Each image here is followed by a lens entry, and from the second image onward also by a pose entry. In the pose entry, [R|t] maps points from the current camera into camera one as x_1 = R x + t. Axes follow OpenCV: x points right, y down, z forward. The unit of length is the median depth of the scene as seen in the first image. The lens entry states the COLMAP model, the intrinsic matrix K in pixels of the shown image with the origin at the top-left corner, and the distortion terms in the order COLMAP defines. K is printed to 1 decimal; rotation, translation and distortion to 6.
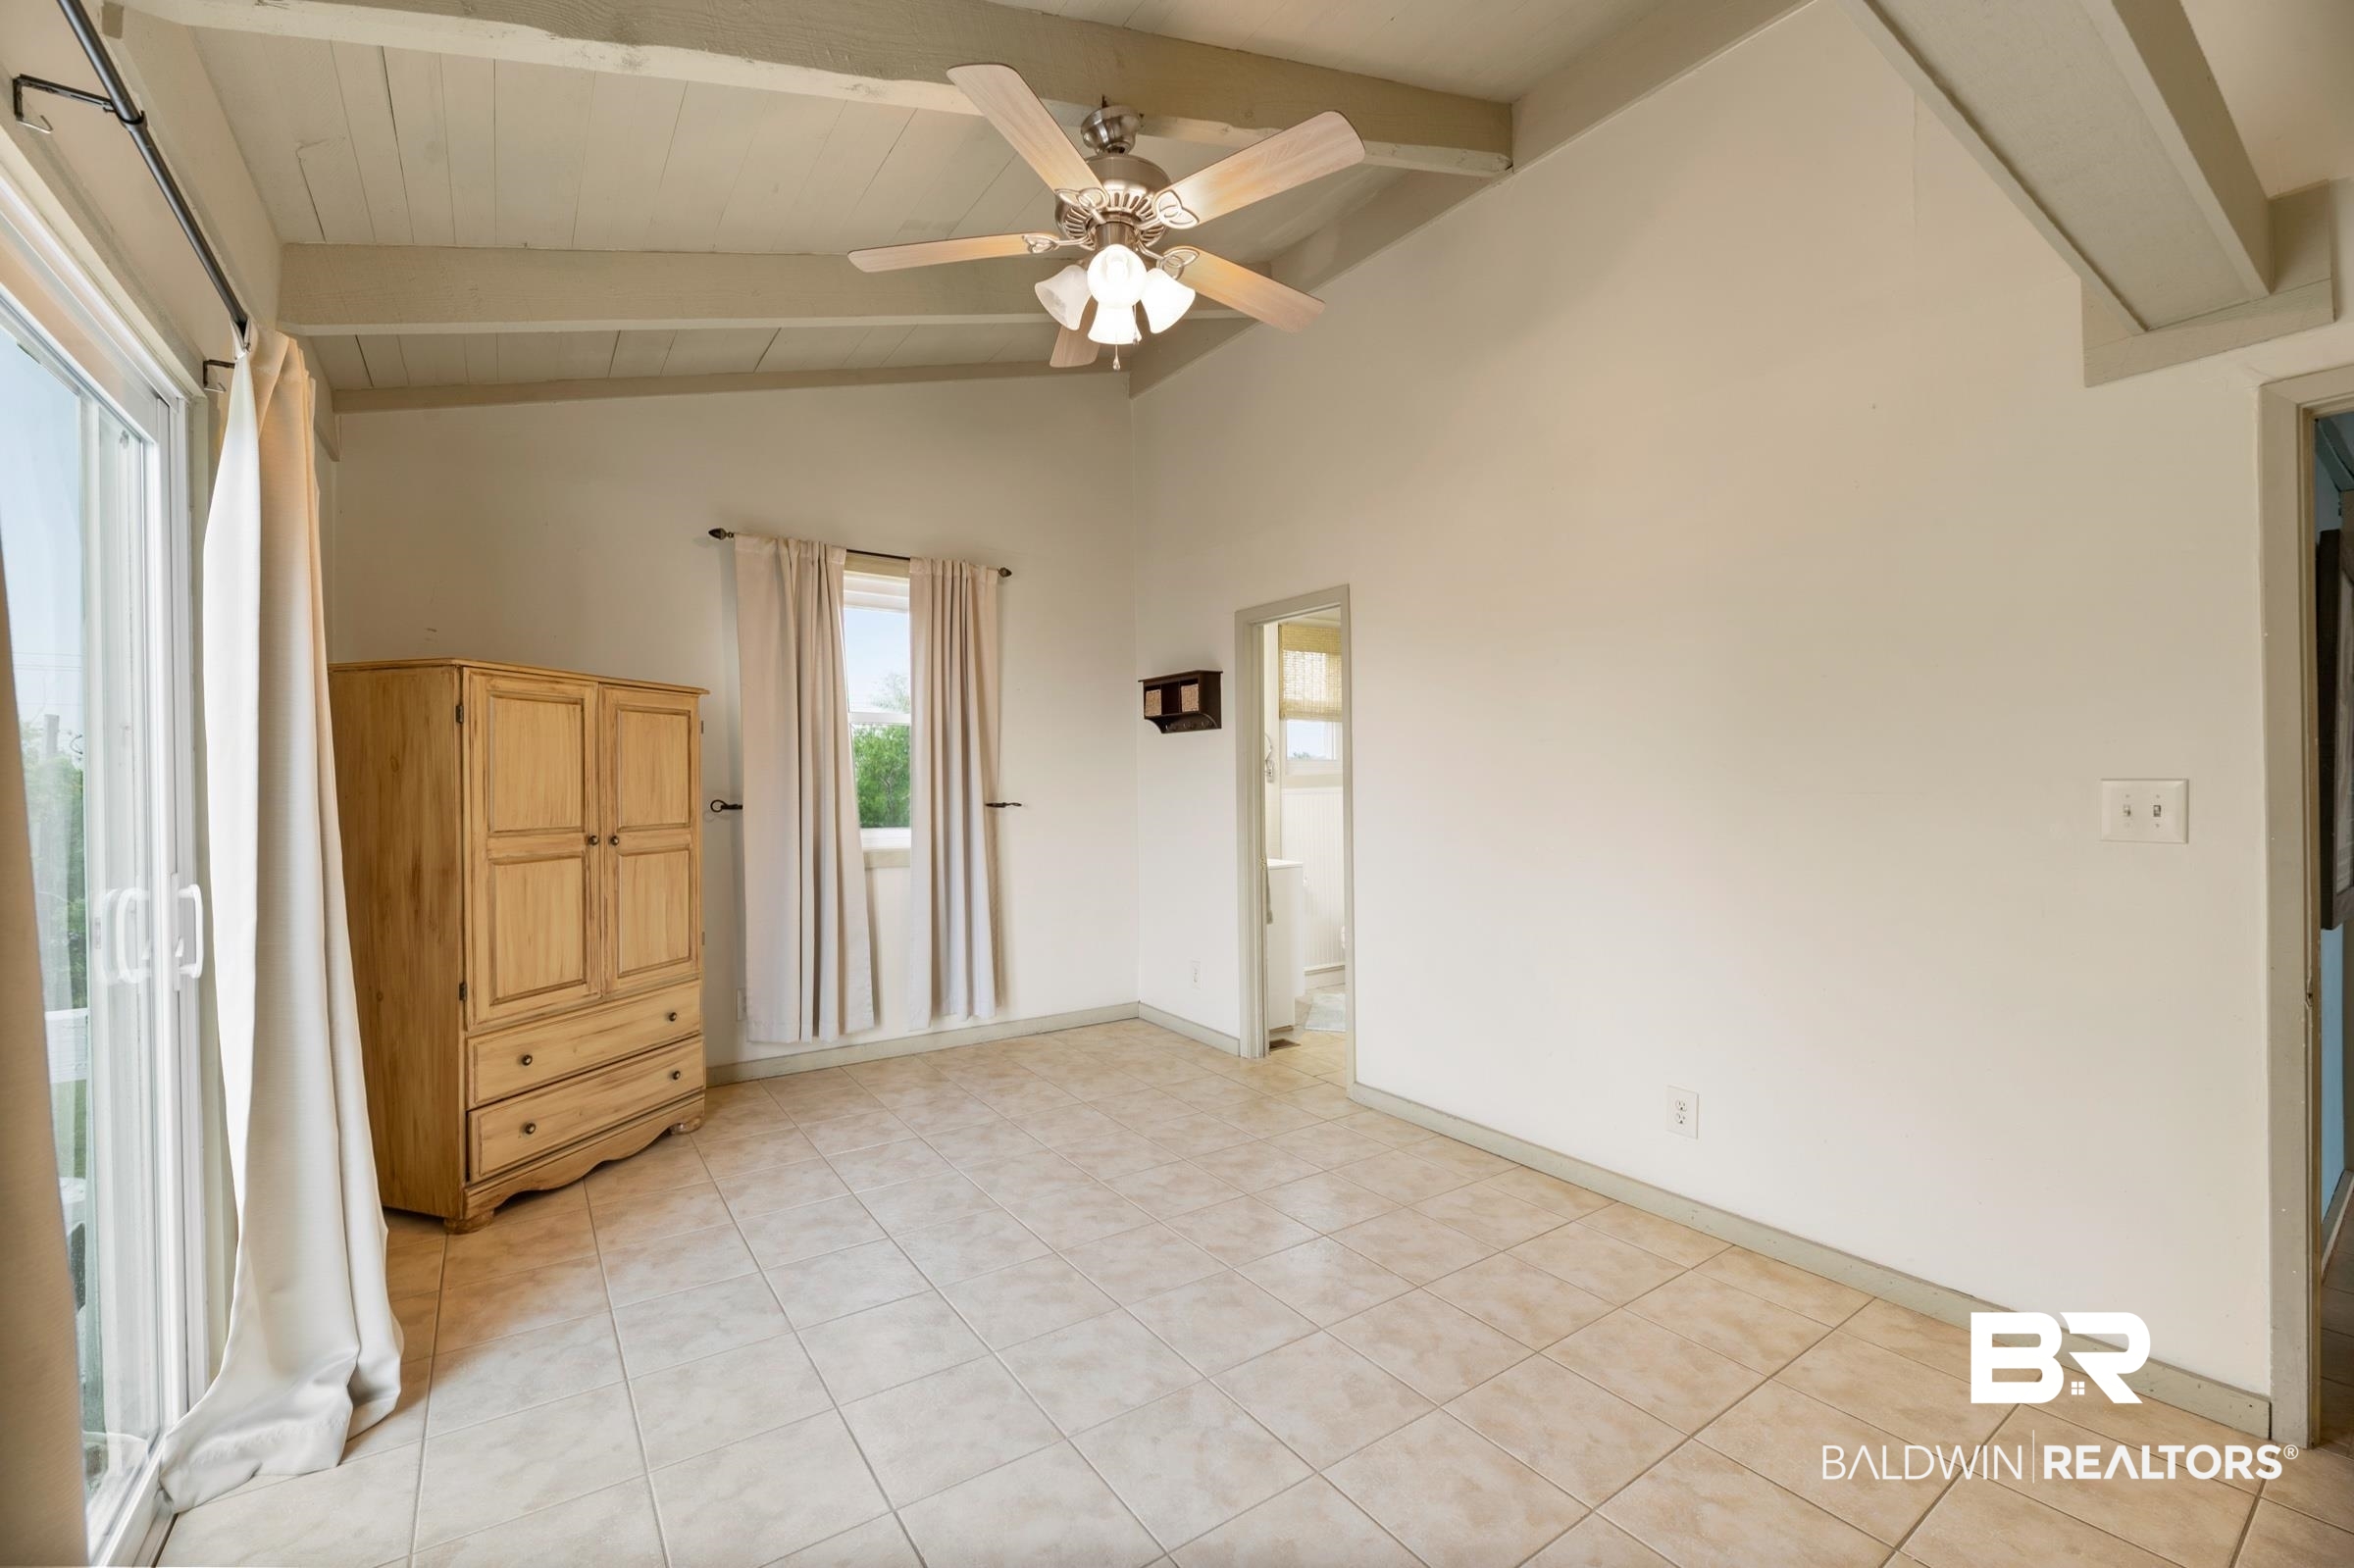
lens RADIAL K [[964.8, 0, 1175.8], [0, 964.8, 785.3], [0, 0, 1]] dist [-0.004897, -0.000218]
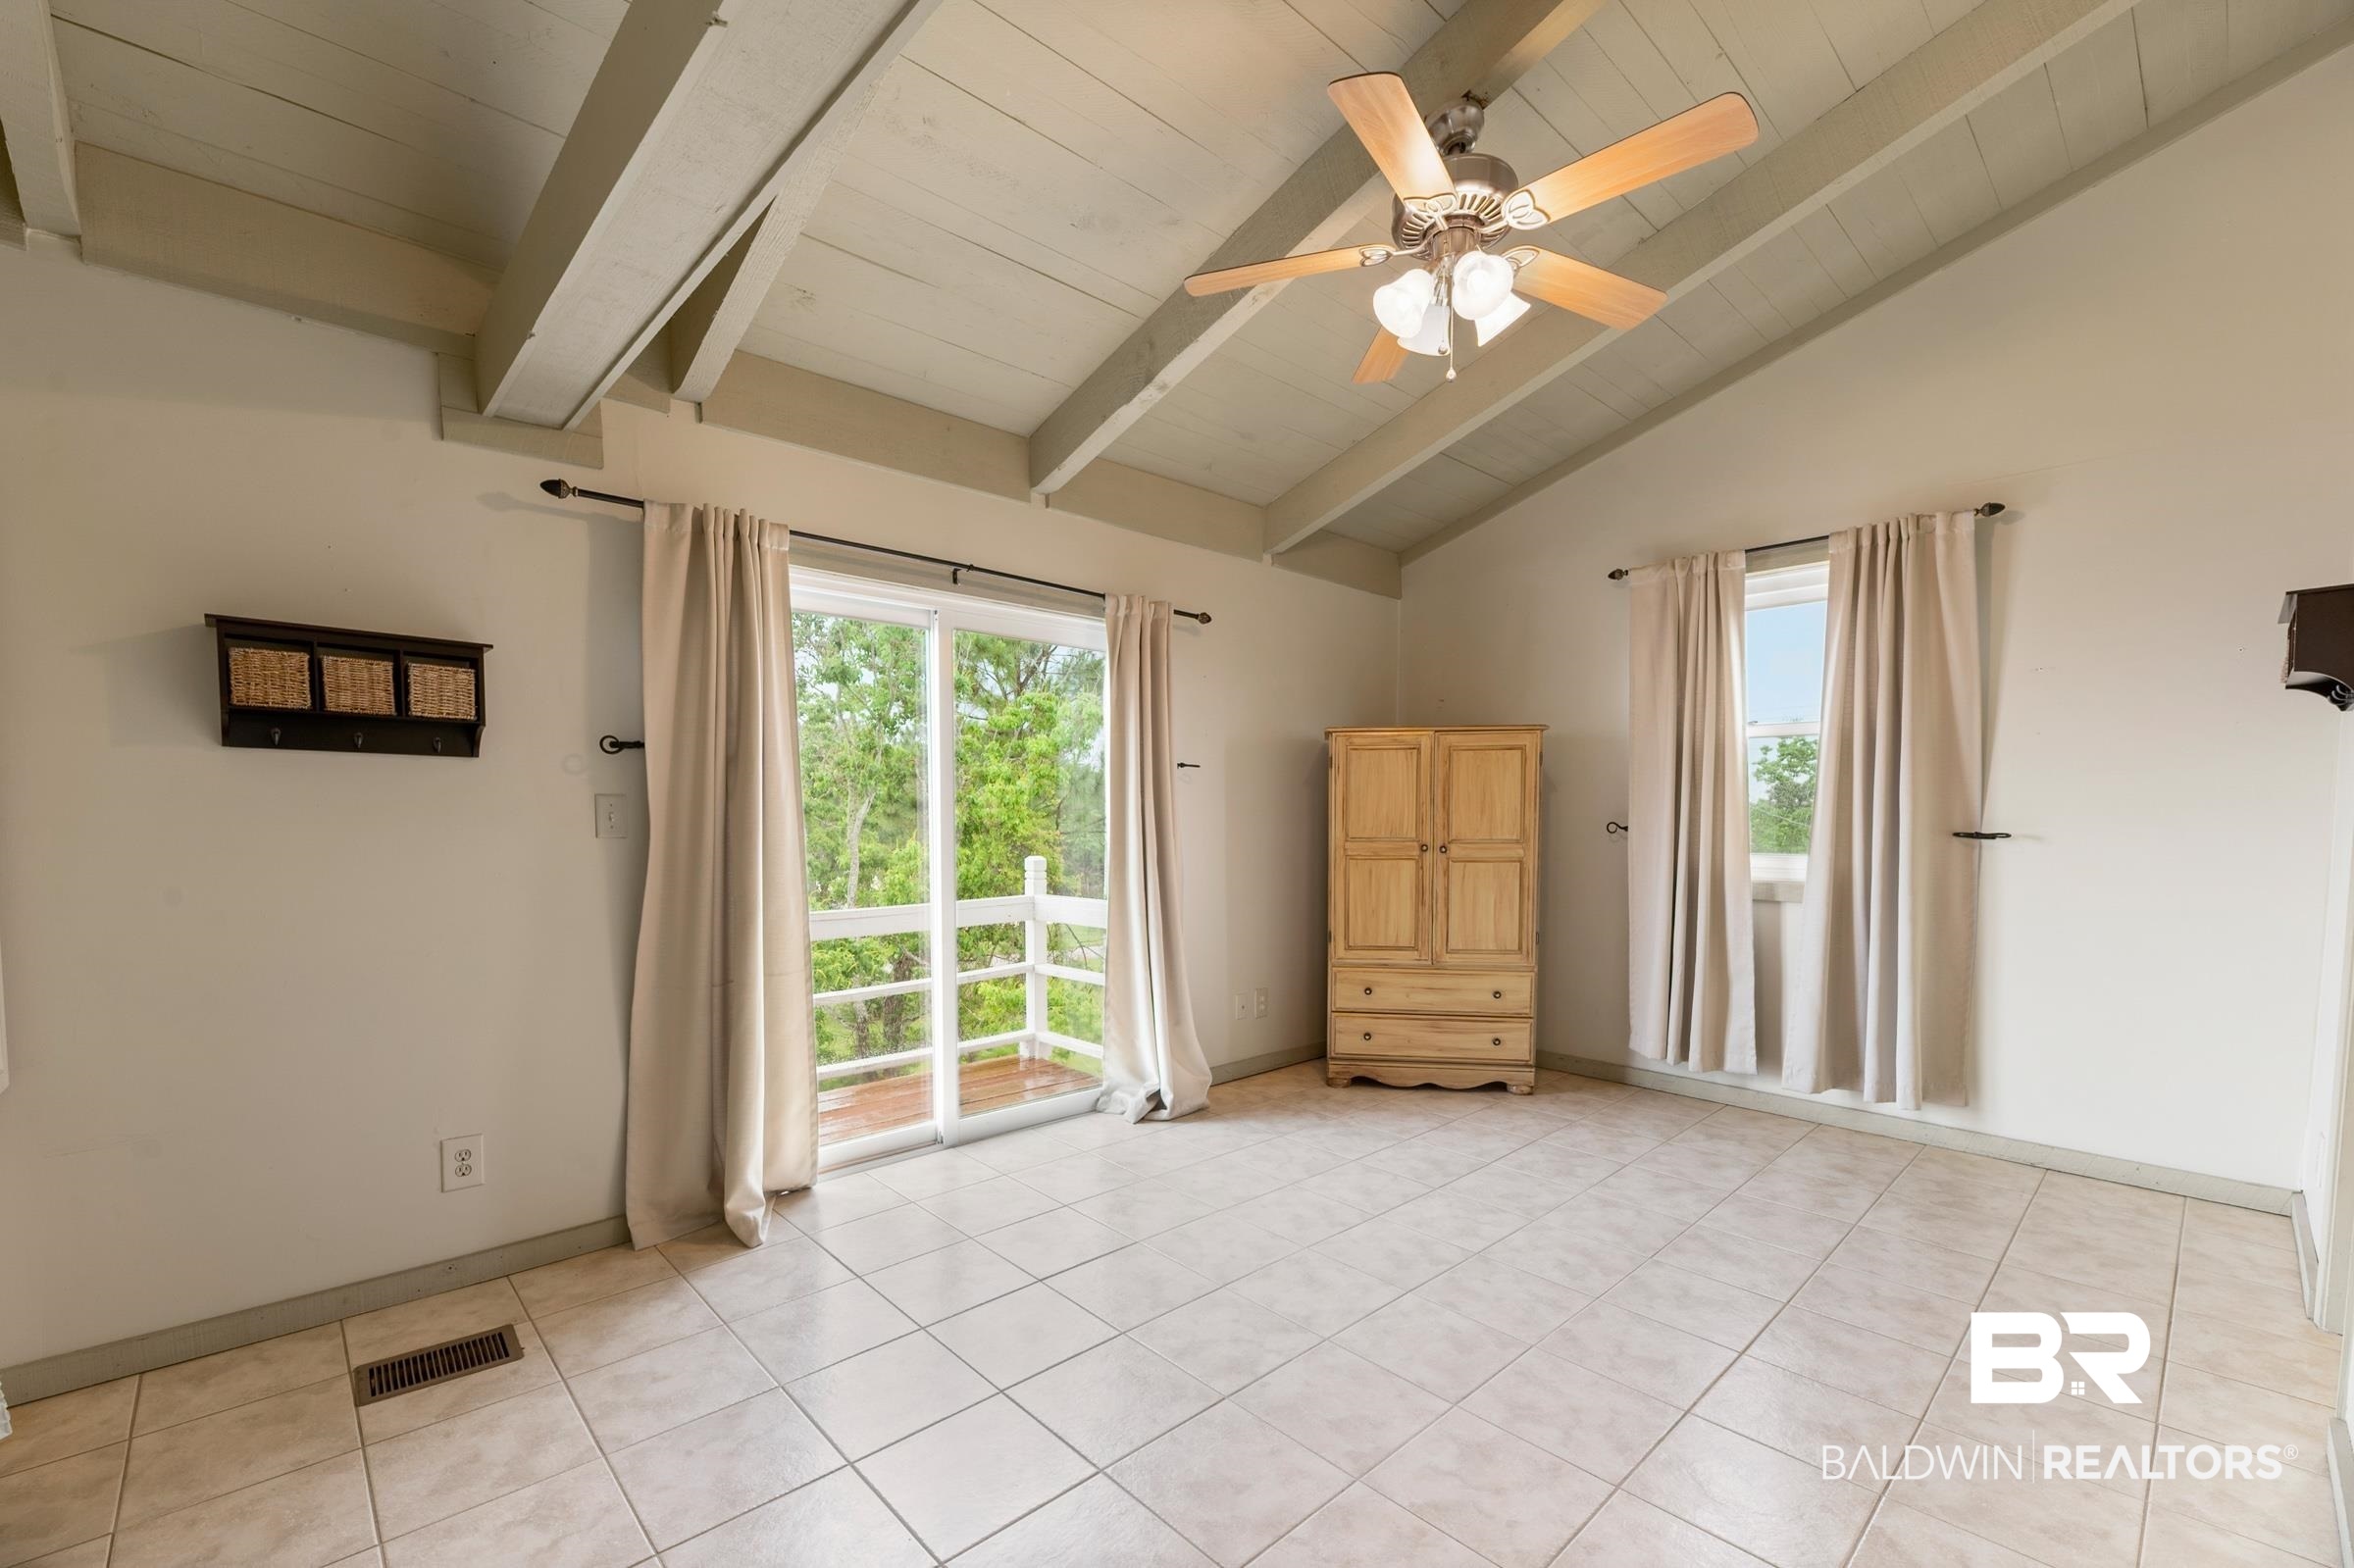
lens RADIAL K [[964.8, 0, 1141.6], [0, 964.8, 878.4], [0, 0, 1]] dist [-0.004897, -0.000218]
pose [[0.122948, 0.068477, -0.990048, 0.672148], [-0.003265, 0.997639, 0.068597, 0.007257], [0.992408, -0.005202, 0.122881, 0.412719]]
